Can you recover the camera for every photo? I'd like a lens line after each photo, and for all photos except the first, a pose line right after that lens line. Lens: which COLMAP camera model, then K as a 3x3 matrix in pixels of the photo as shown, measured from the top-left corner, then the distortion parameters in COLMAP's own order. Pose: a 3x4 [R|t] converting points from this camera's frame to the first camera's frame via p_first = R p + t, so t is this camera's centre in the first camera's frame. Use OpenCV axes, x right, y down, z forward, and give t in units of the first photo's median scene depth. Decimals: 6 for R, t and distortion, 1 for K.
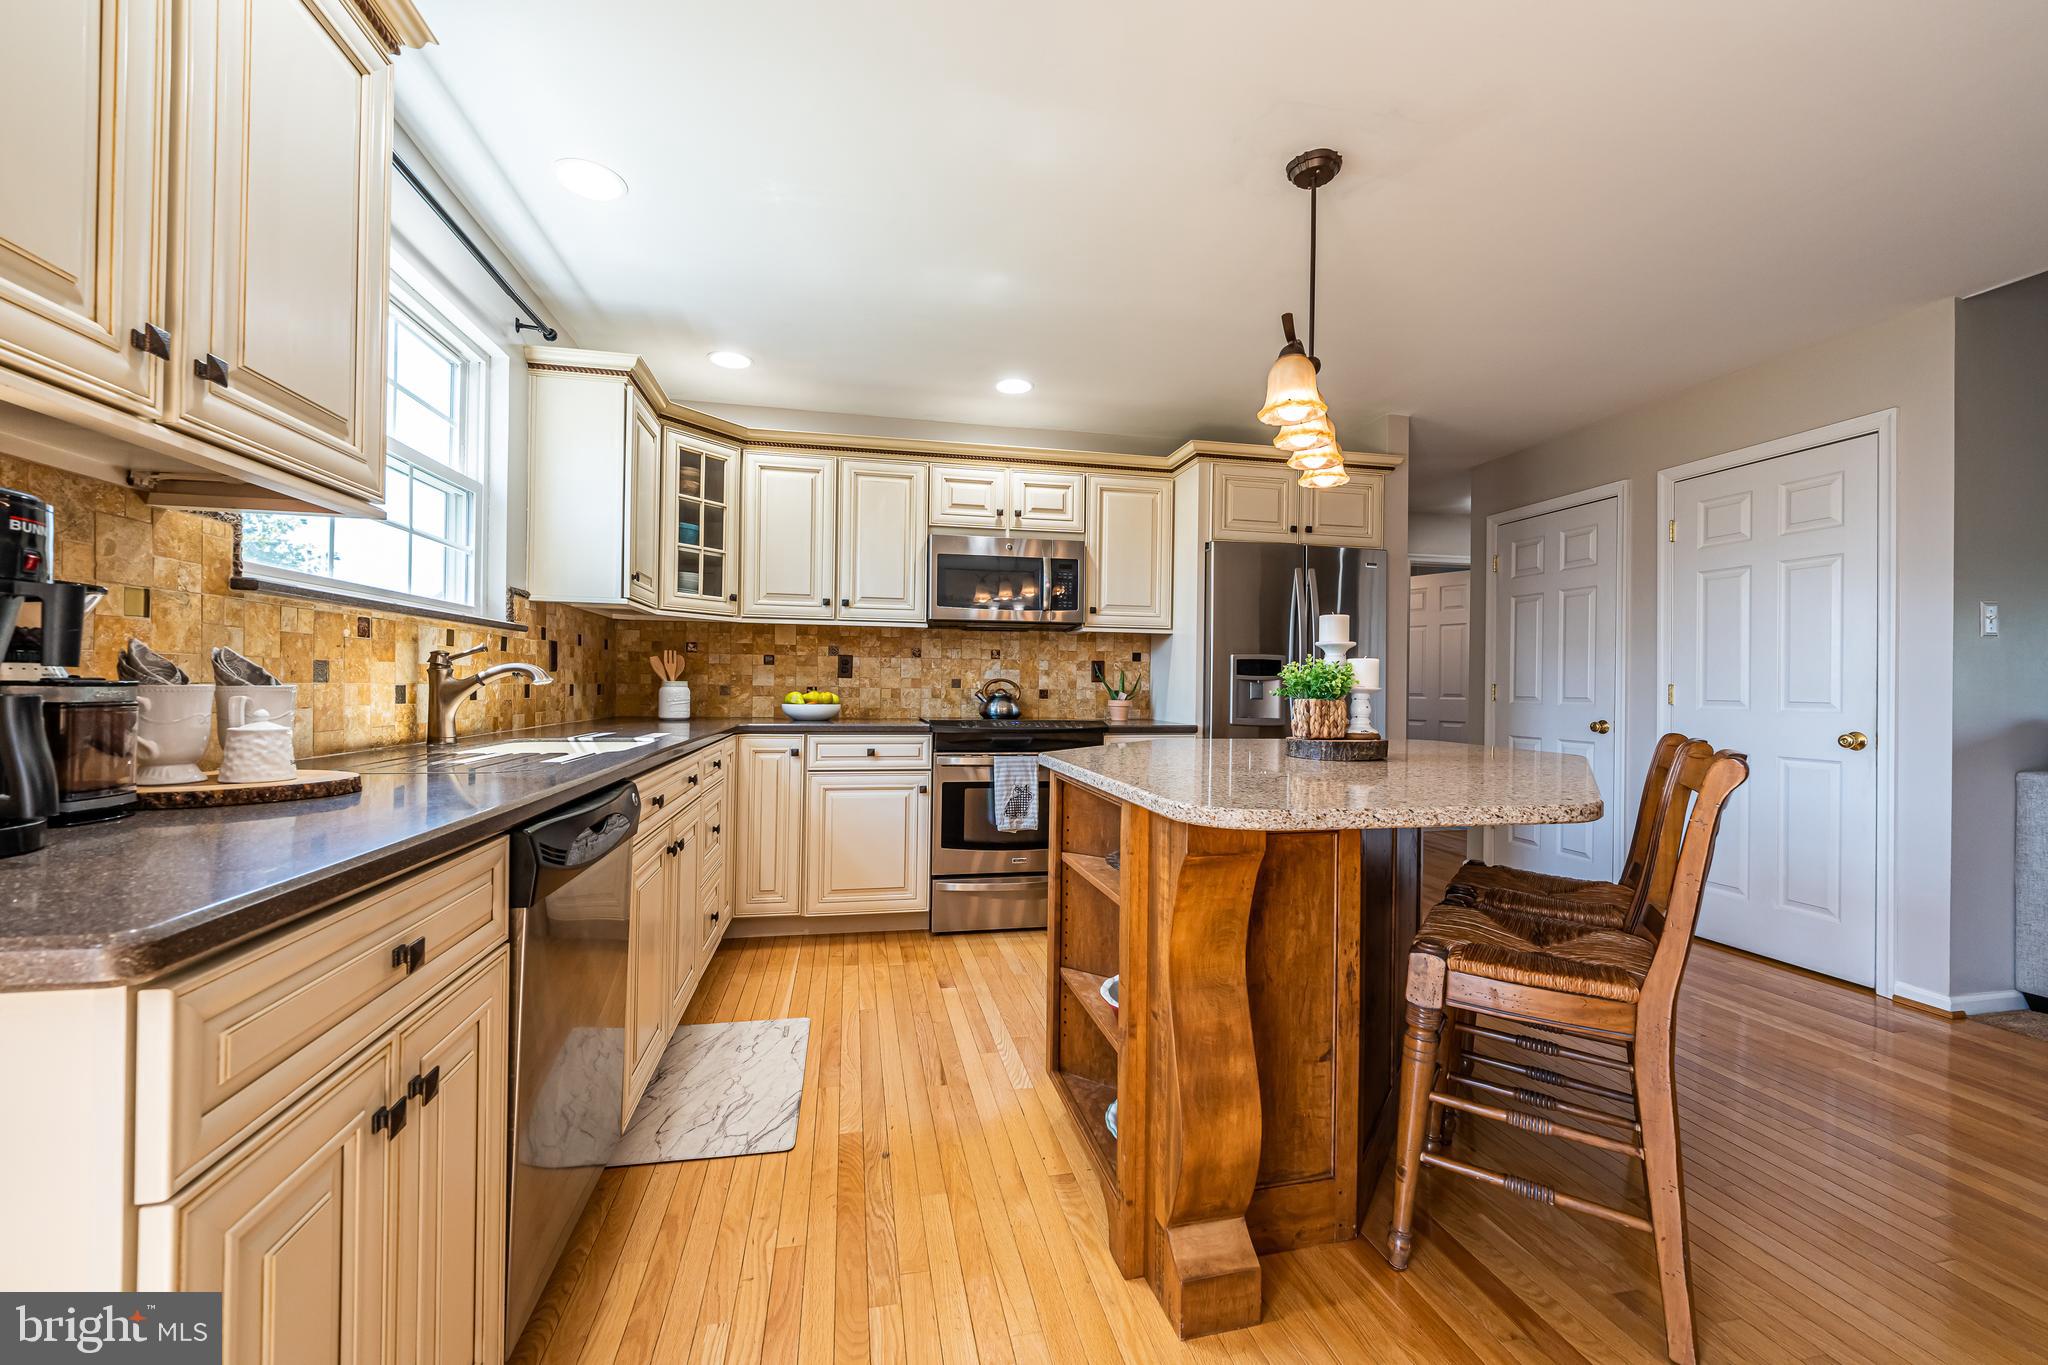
lens RADIAL K [[824.7, 0, 1017.7], [0, 824.7, 683.6], [0, 0, 1]] dist [0.004594, -0.001843]
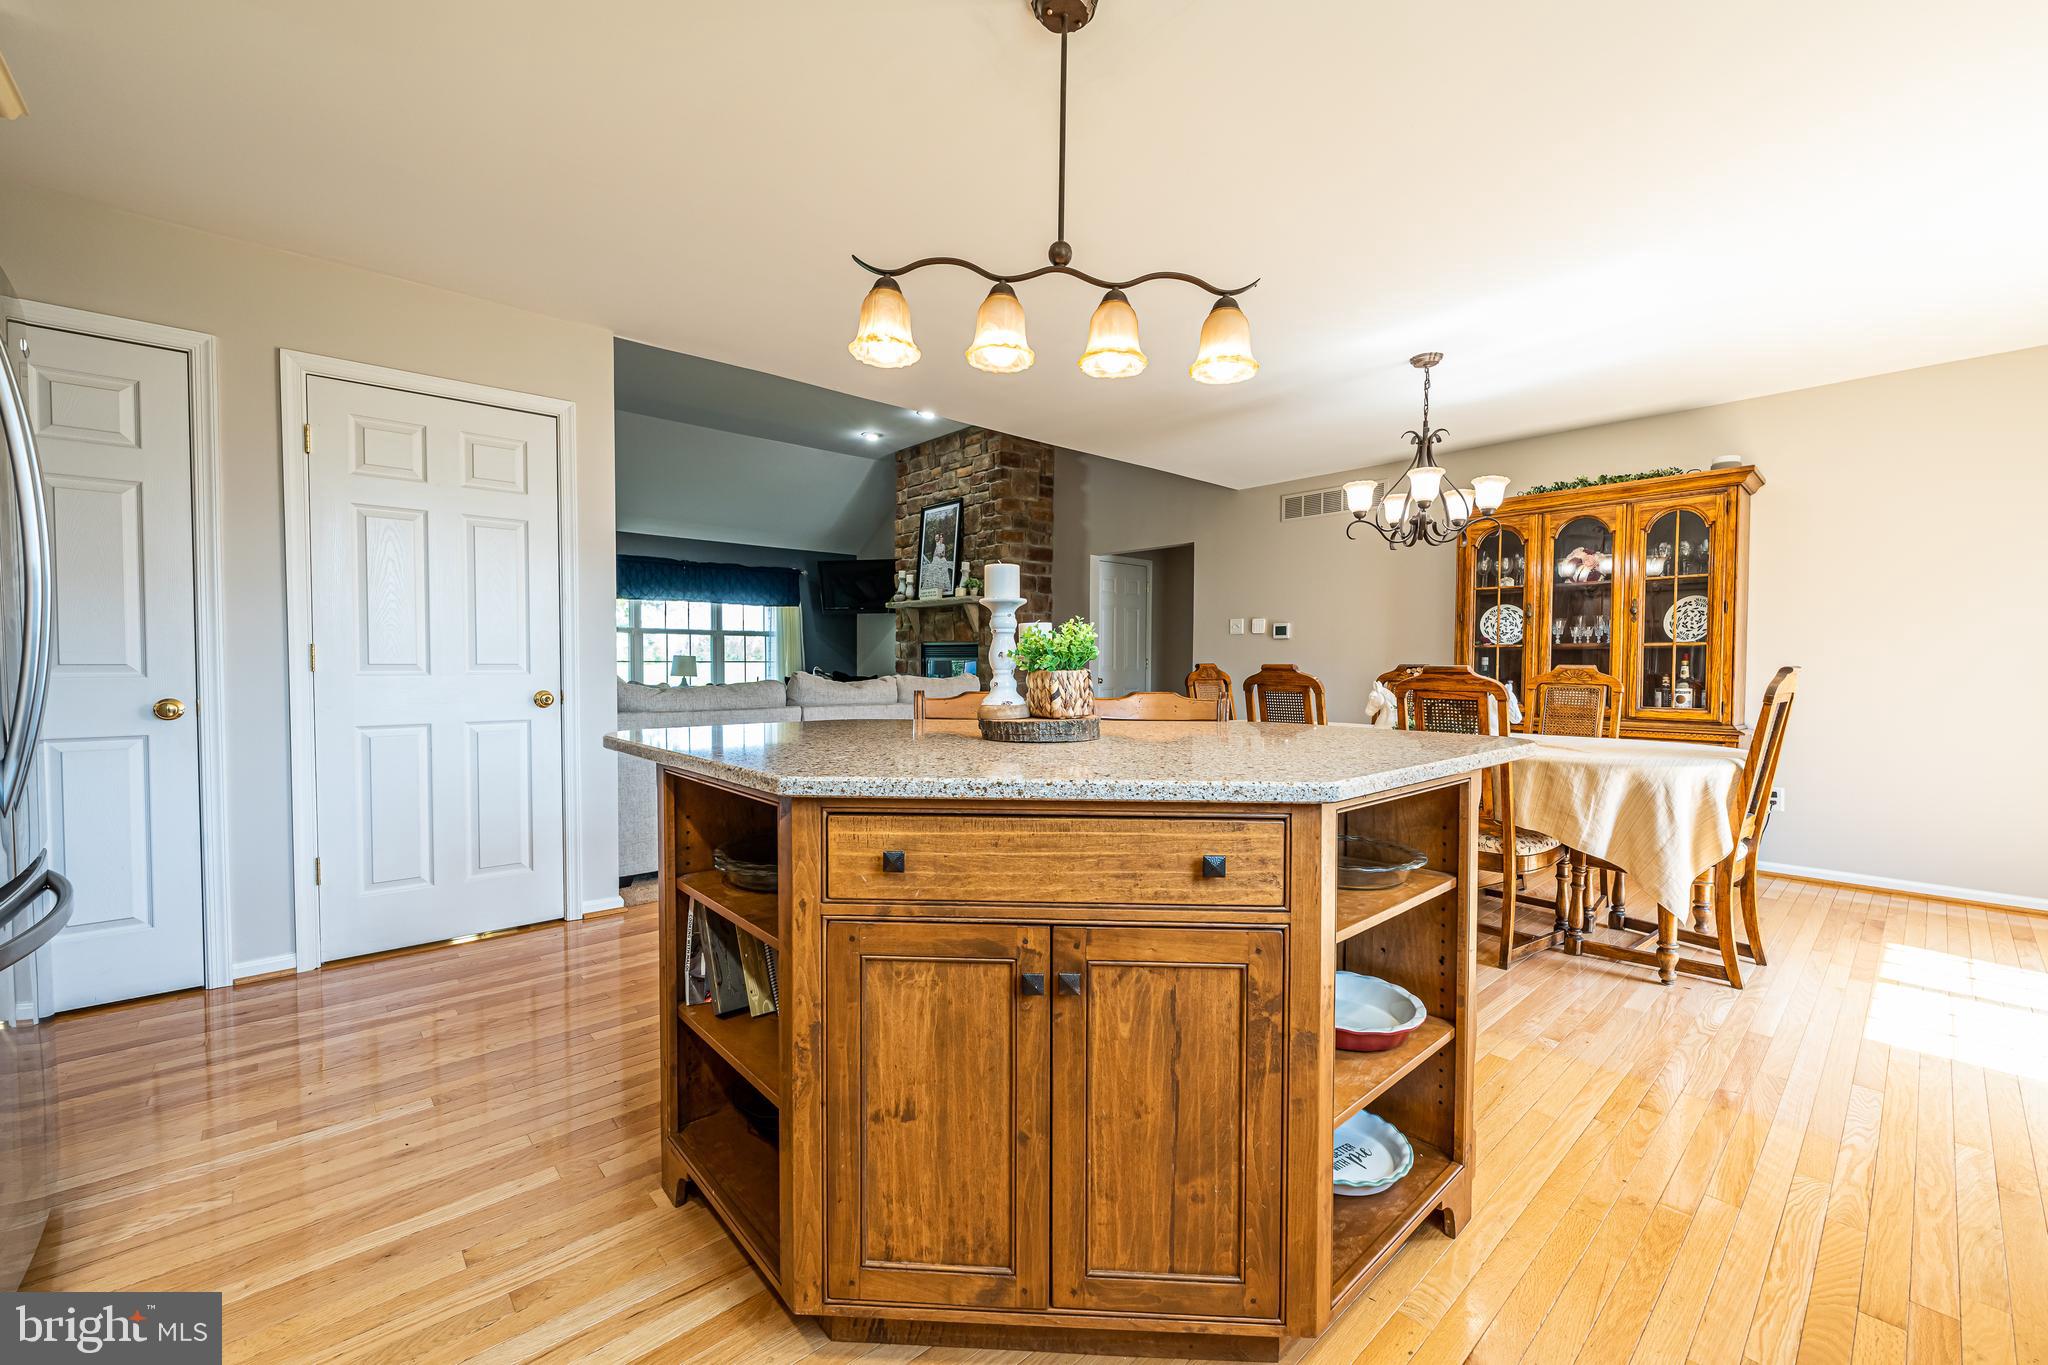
lens RADIAL K [[824.7, 0, 1020.9], [0, 824.7, 687.3], [0, 0, 1]] dist [0.004594, -0.001843]
pose [[-0.507198, -0.043742, 0.860719, -0.235086], [-0.011692, 0.998968, 0.043878, -0.001360], [-0.861750, 0.012191, -0.507186, 1.008591]]
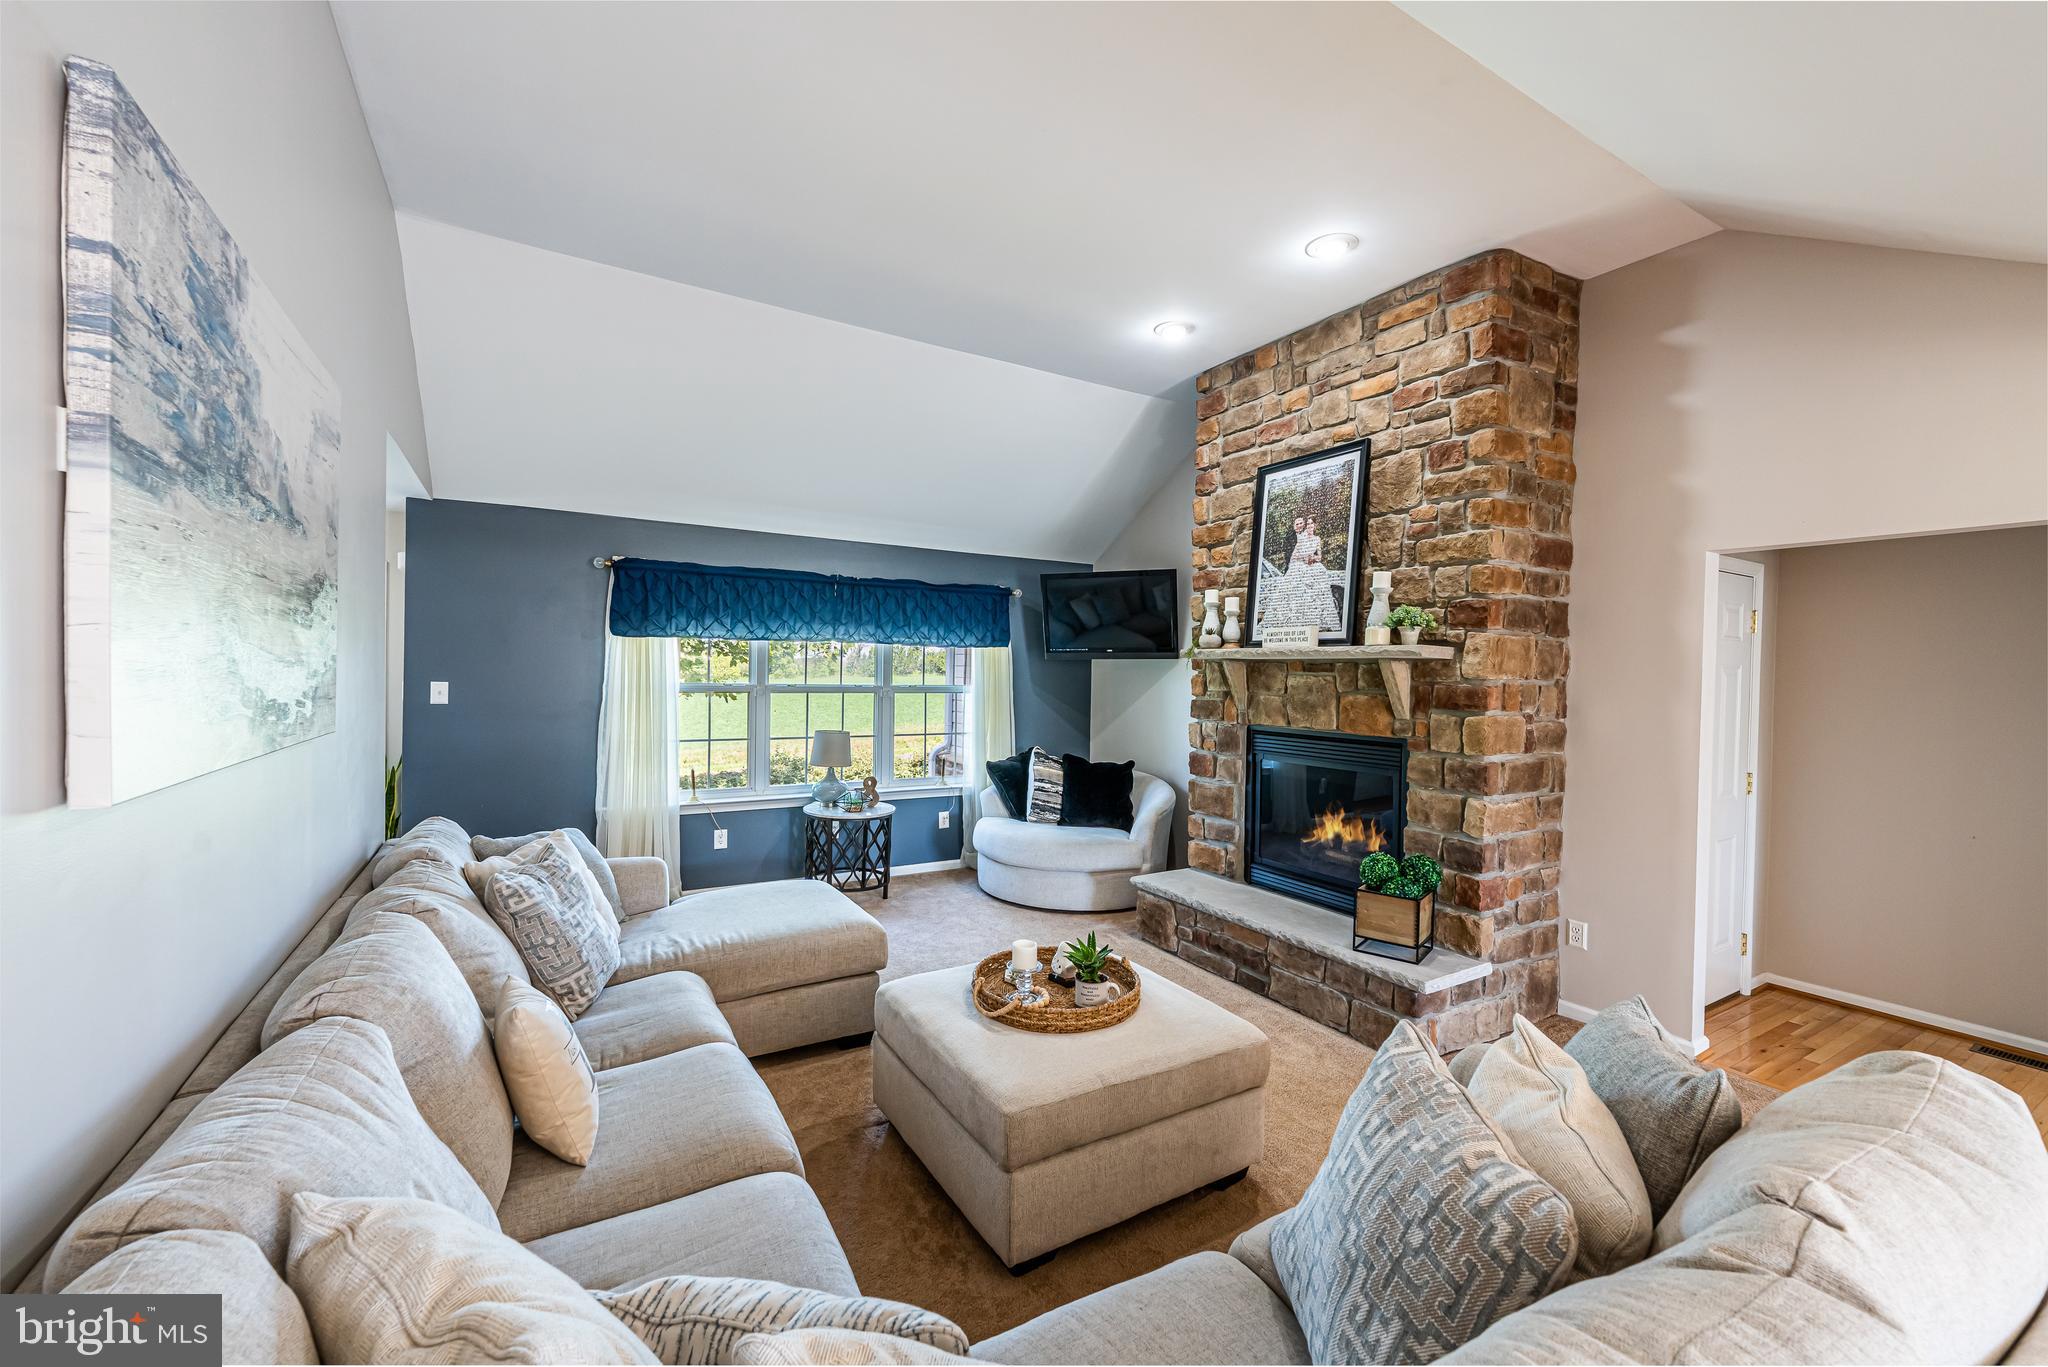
lens RADIAL K [[824.7, 0, 1013.0], [0, 824.7, 679.5], [0, 0, 1]] dist [0.004594, -0.001843]
pose [[-0.324240, -0.029289, 0.945521, 1.107741], [-0.020051, 0.999509, 0.024086, -0.136644], [-0.945762, -0.011149, -0.324668, 0.756820]]
